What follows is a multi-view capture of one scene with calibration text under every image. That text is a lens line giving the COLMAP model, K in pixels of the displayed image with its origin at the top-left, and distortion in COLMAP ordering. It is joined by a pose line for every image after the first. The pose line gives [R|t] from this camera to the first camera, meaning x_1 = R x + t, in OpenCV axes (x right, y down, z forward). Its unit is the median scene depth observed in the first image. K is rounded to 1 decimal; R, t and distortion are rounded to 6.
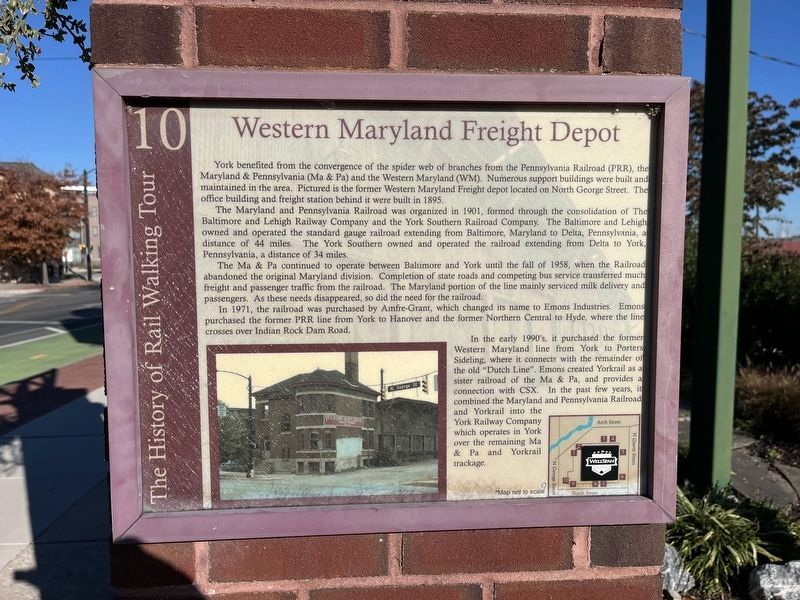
lens RADIAL K [[599.6, 0, 409.8], [0, 599.6, 298.9], [0, 0, 1]] dist [0.063702, -0.093076]
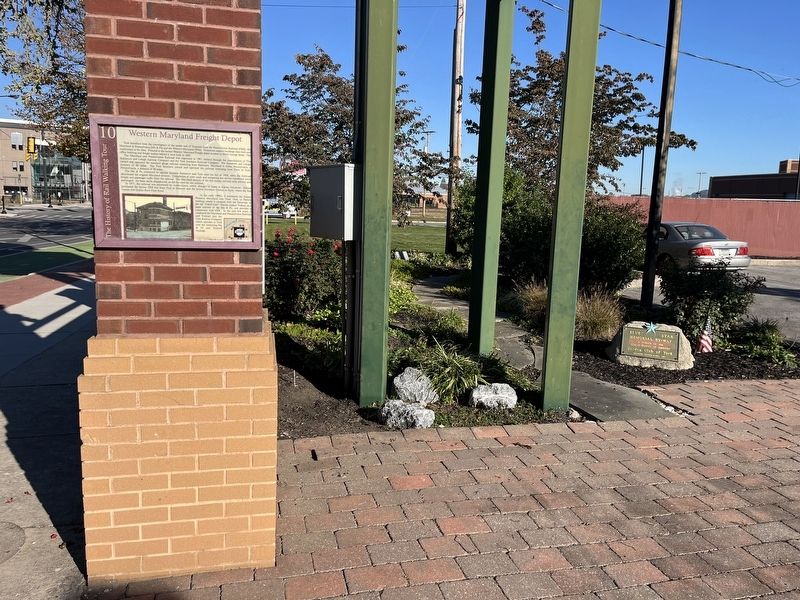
lens RADIAL K [[599.6, 0, 409.8], [0, 599.6, 298.9], [0, 0, 1]] dist [0.063702, -0.093076]
pose [[0.990783, 0.013818, 0.134753, 0.863044], [-0.025306, 0.996152, 0.083912, 0.348015], [-0.133075, -0.086549, 0.987320, -2.776923]]
